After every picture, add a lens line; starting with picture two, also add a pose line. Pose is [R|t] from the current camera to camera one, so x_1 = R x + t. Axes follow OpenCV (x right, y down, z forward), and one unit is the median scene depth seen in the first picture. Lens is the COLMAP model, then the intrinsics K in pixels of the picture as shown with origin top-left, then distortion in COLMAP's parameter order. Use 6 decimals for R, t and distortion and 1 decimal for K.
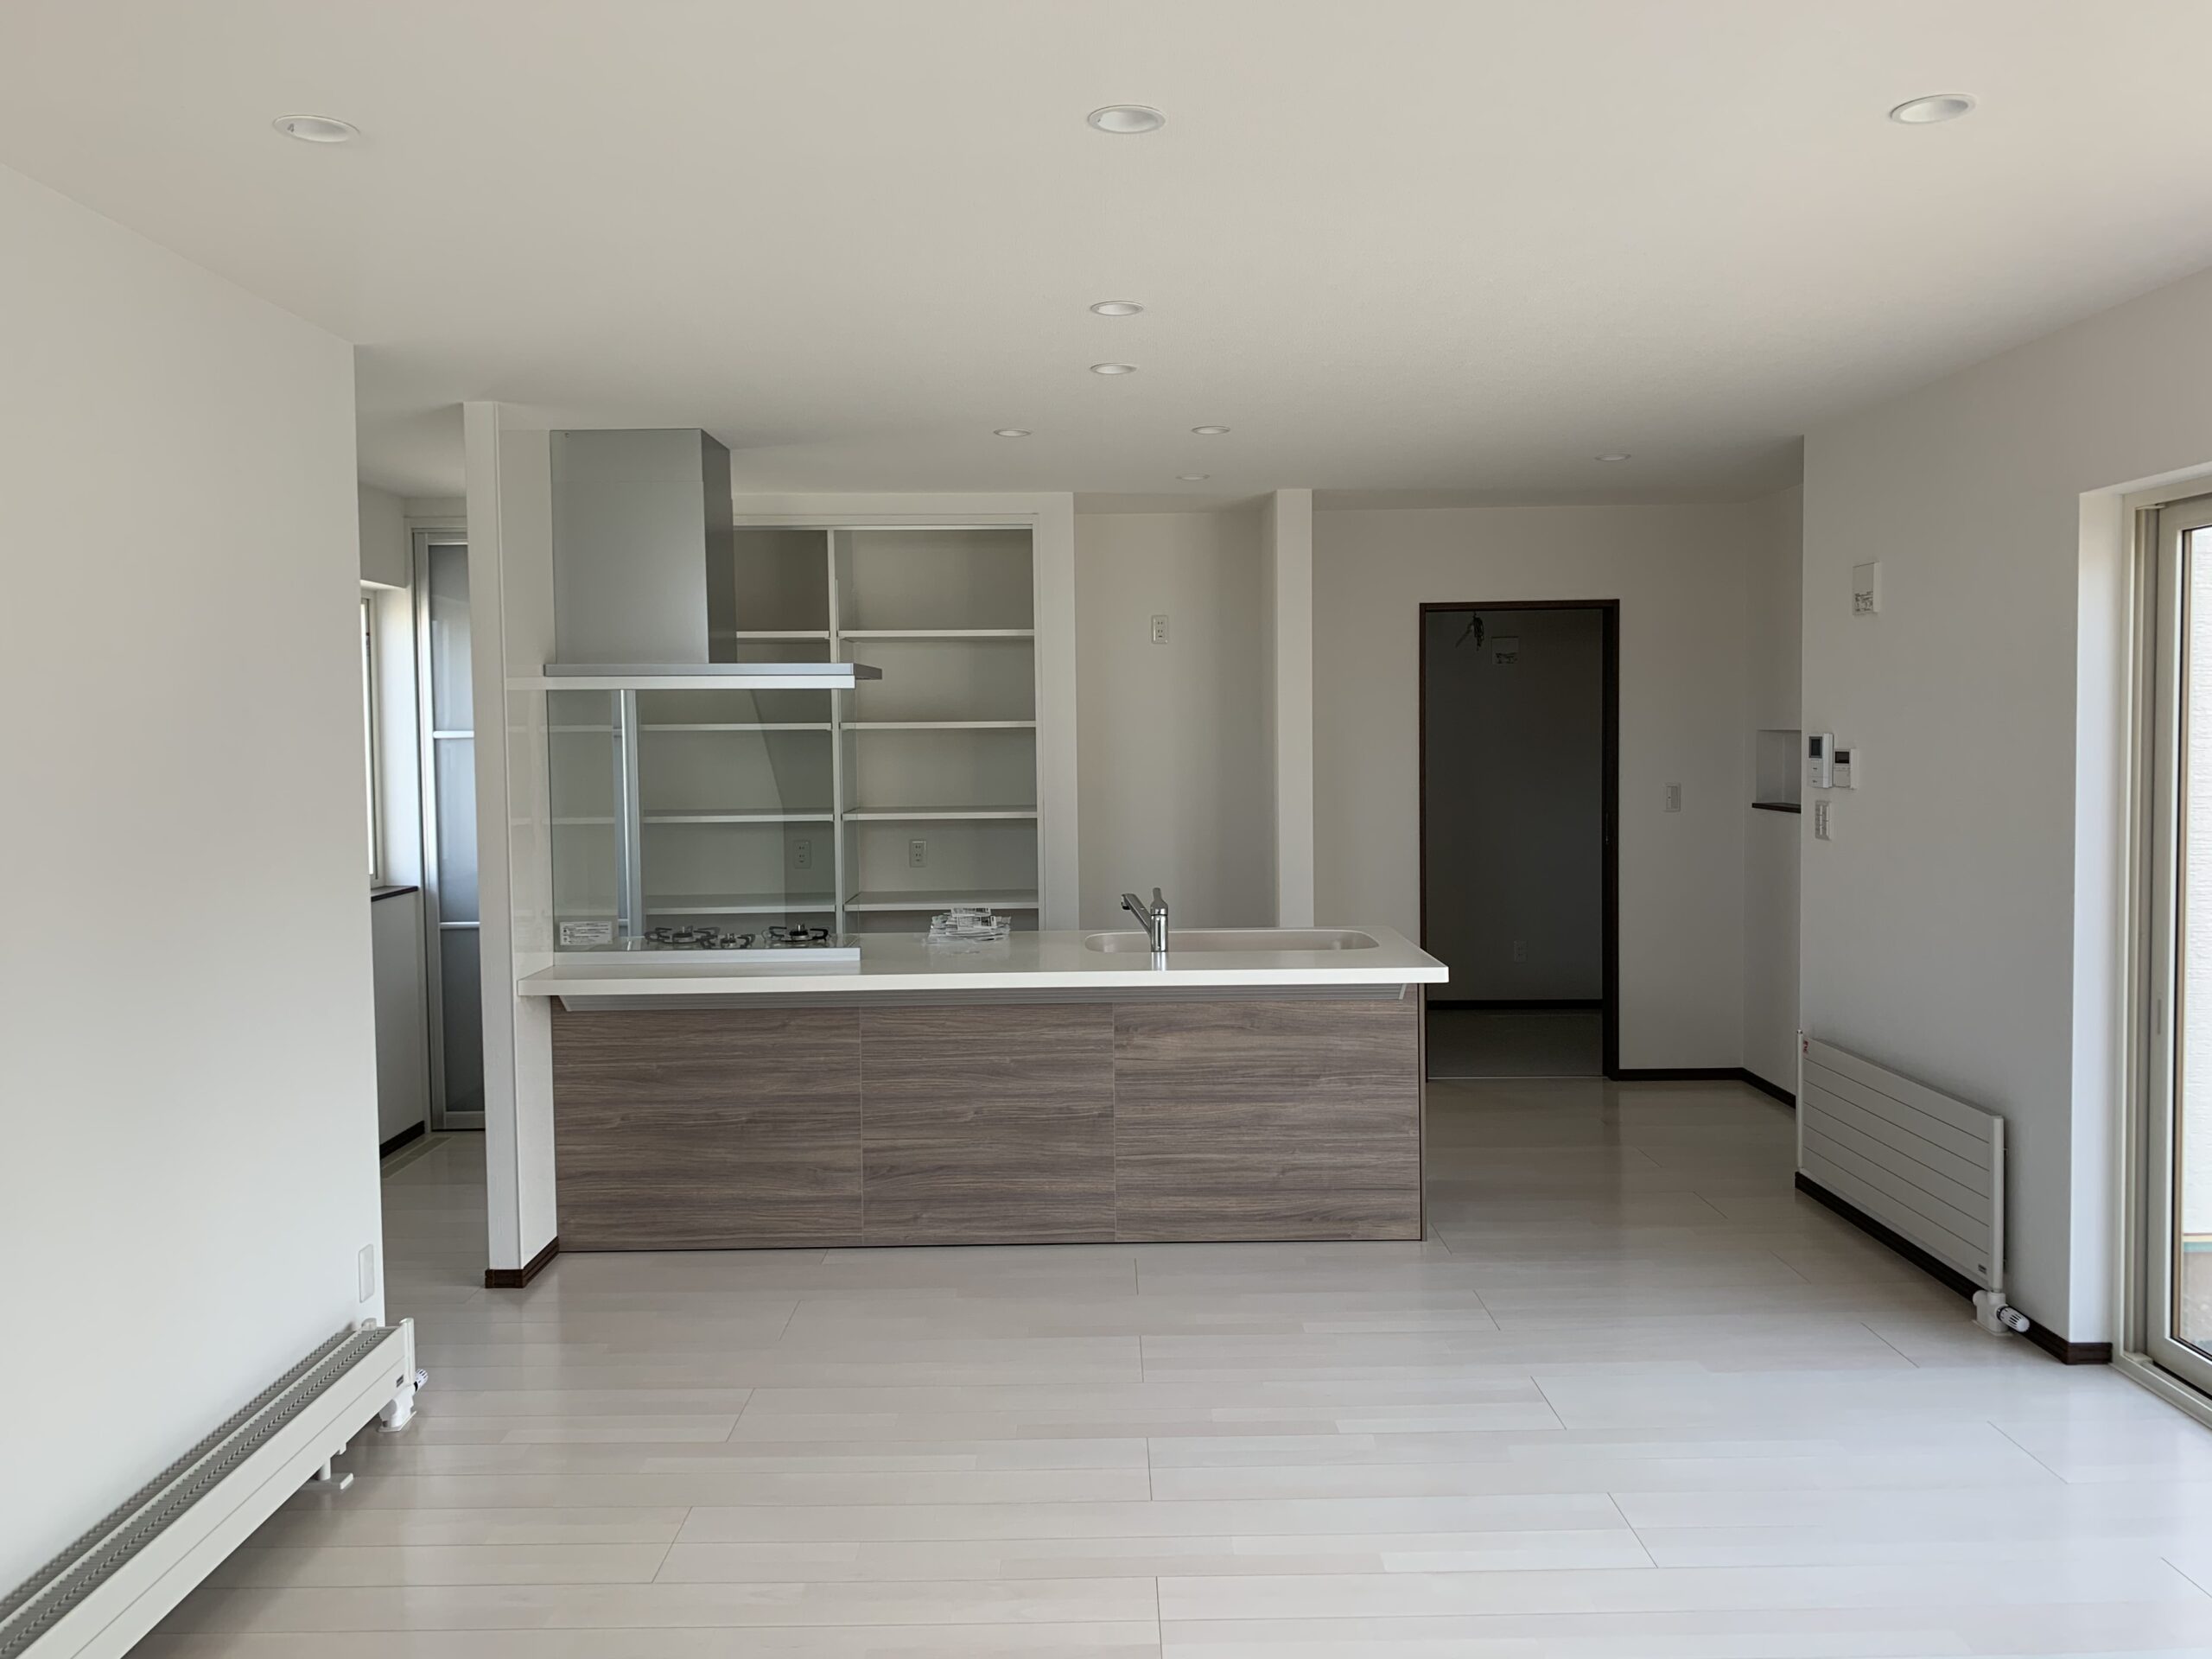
lens RADIAL K [[1729.6, 0, 1107.3], [0, 1729.6, 798.3], [0, 0, 1]] dist [0.114040, -0.139353]
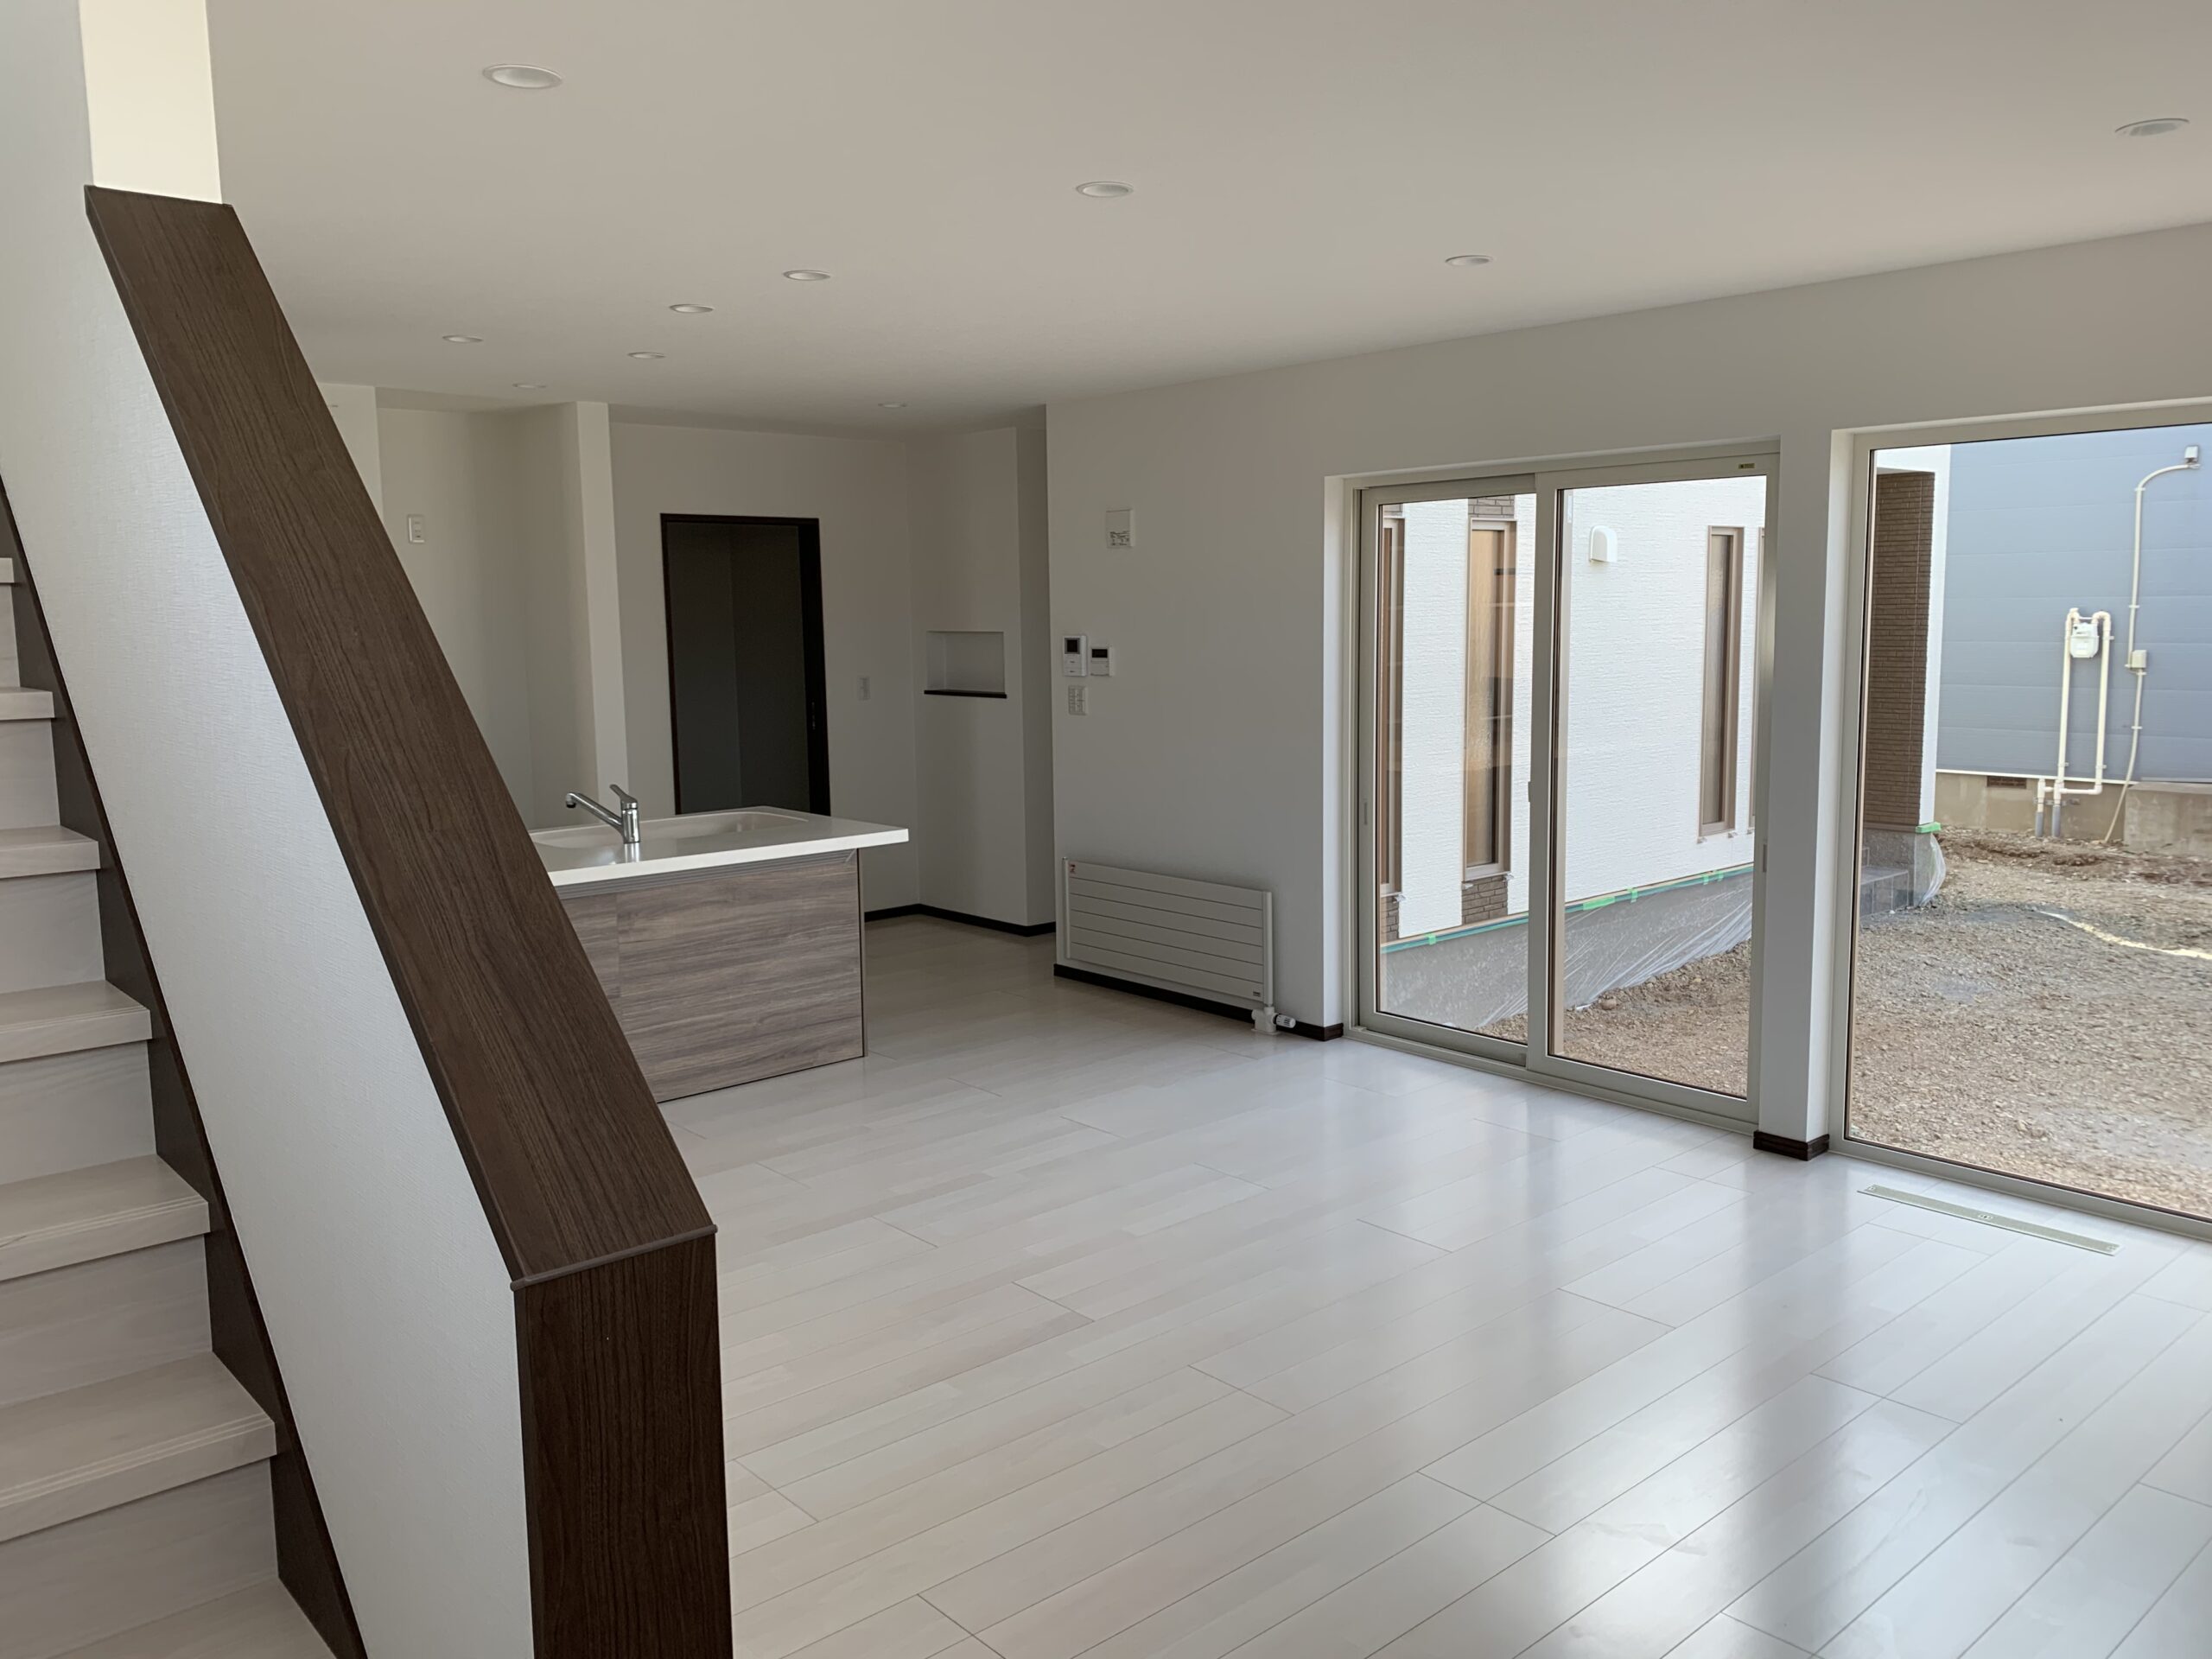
lens RADIAL K [[1718.5, 0, 1096.7], [0, 1718.5, 805.4], [0, 0, 1]] dist [0.199836, 0.000115]
pose [[0.764745, -0.077651, 0.639637, -0.457687], [0.034596, 0.996228, 0.079577, -0.012398], [-0.643404, -0.038727, 0.764547, -0.023026]]
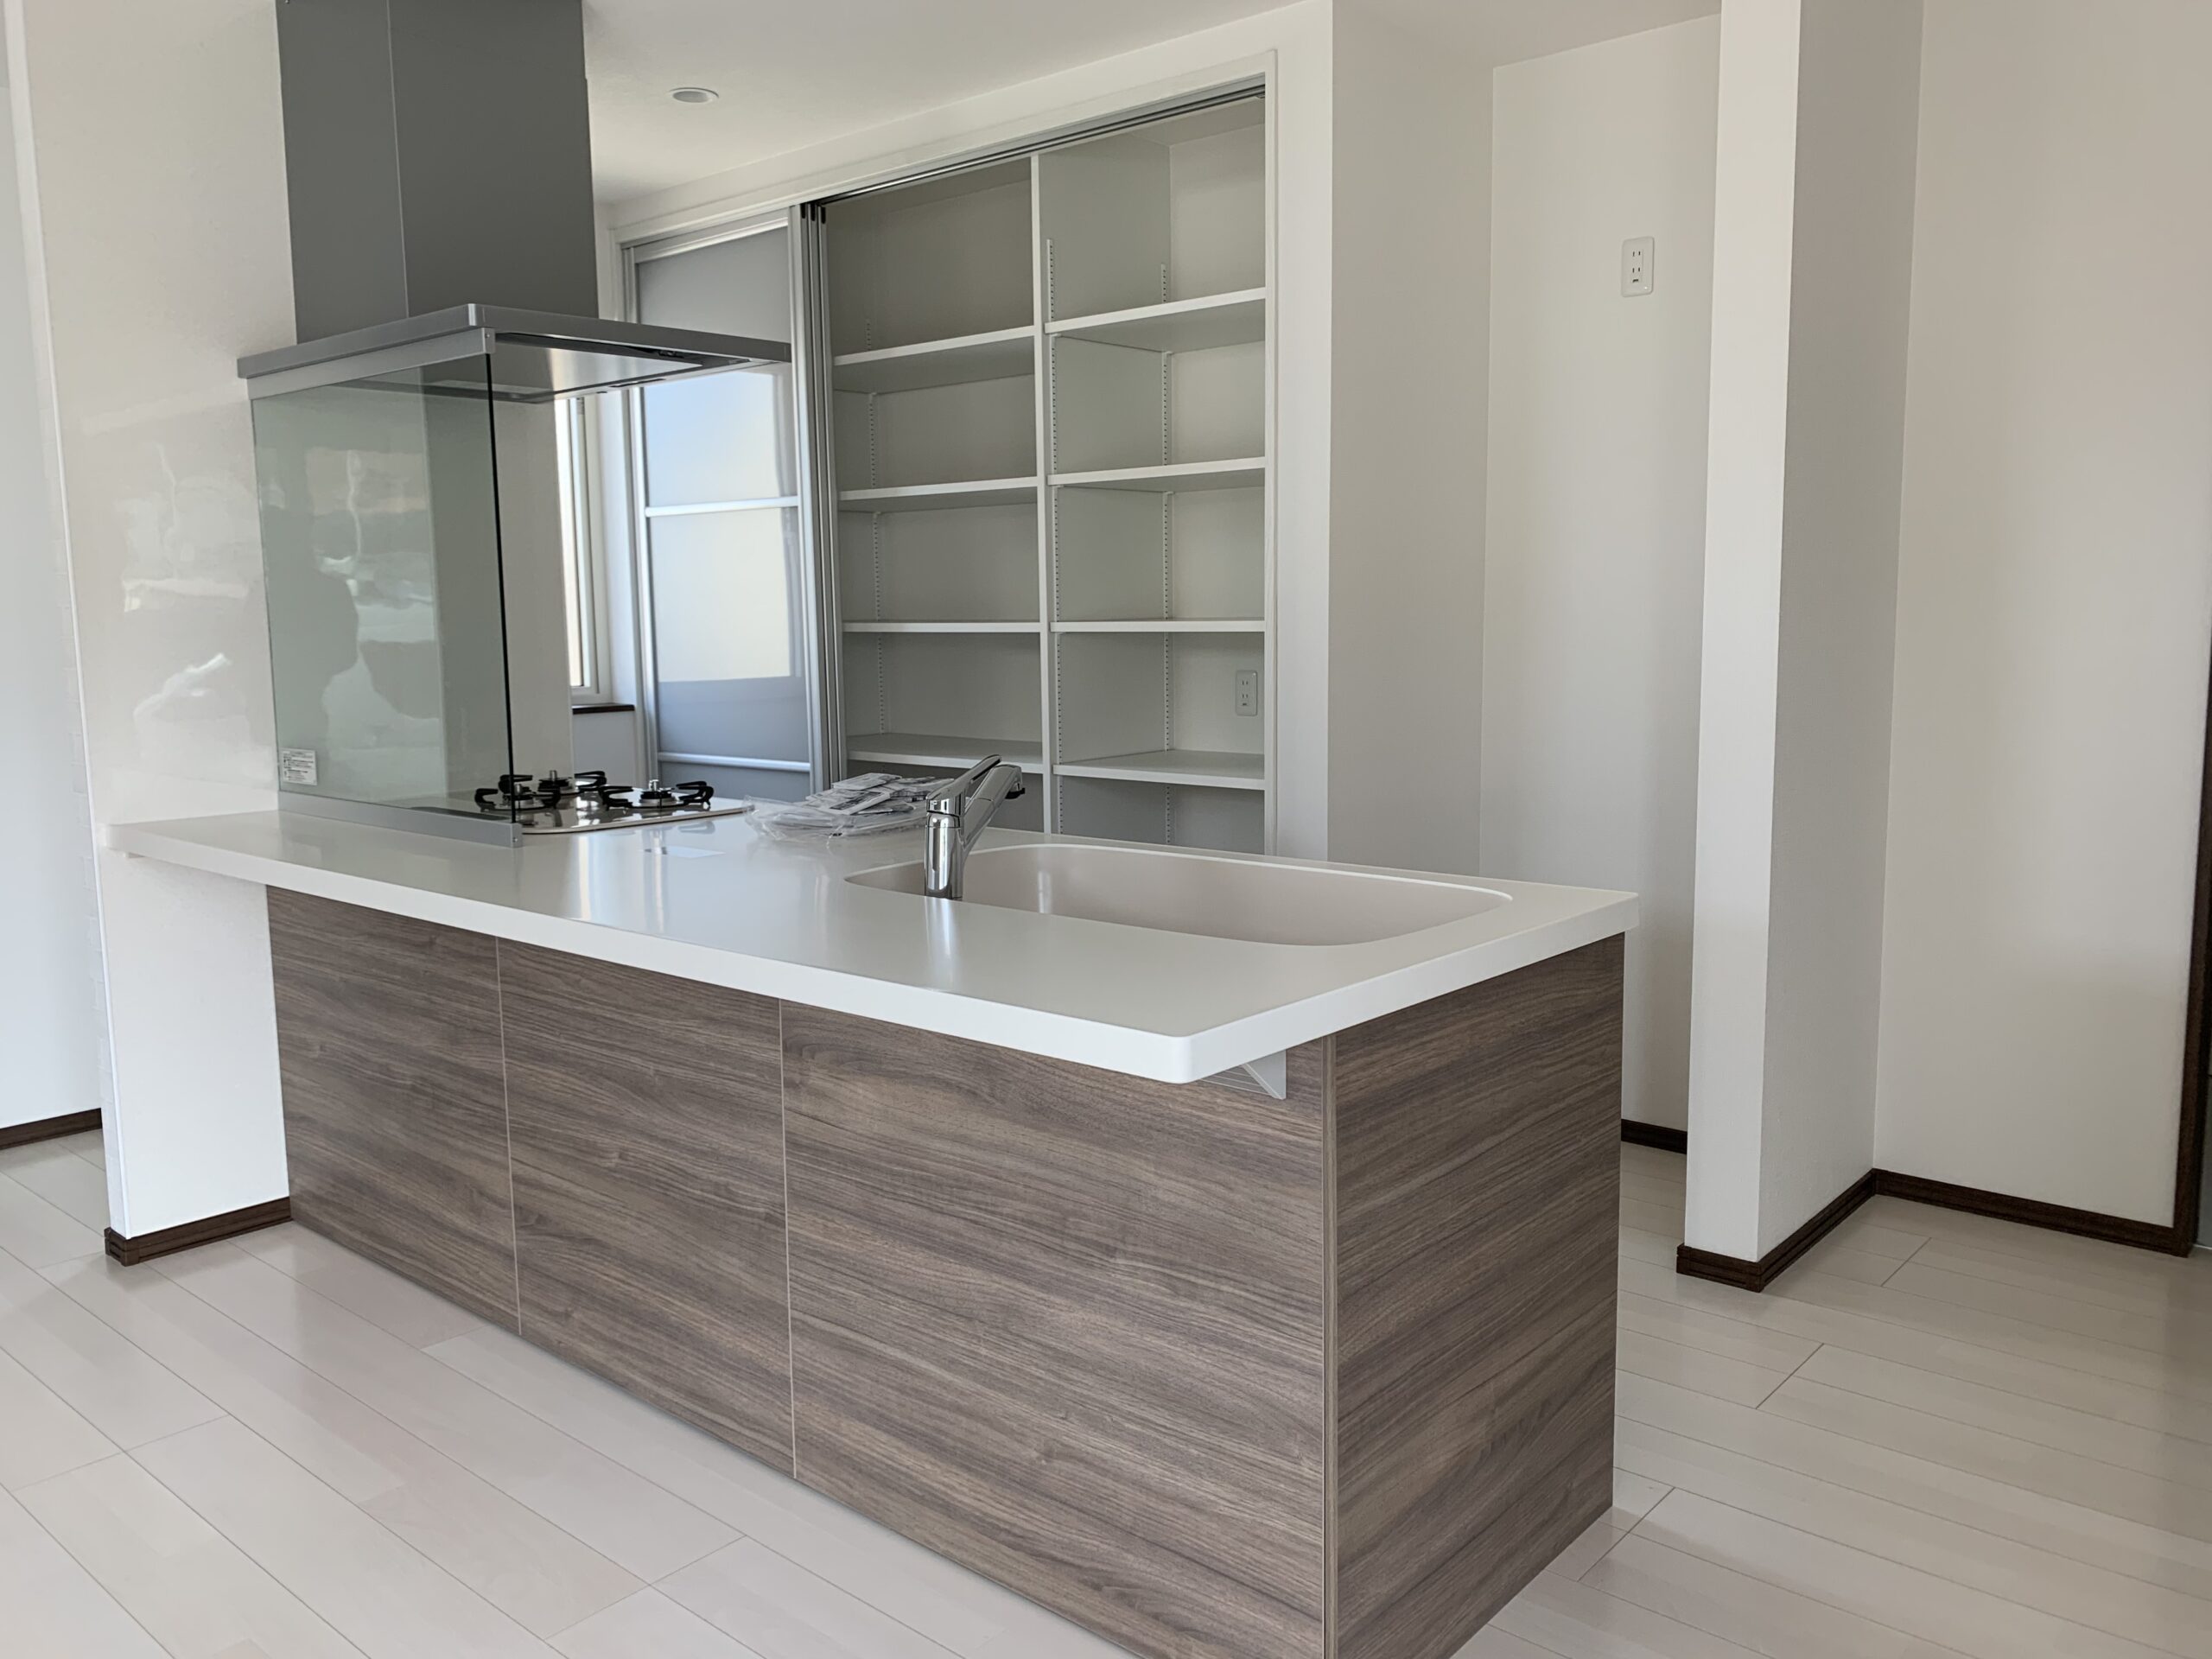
lens RADIAL K [[1703.6, 0, 1110.9], [0, 1703.6, 820.2], [0, 0, 1]] dist [0.009473, -0.000034]
pose [[0.745478, 0.083763, -0.661246, 0.366798], [-0.023530, 0.994761, 0.099484, 0.025232], [0.666115, -0.058604, 0.743543, 0.720174]]
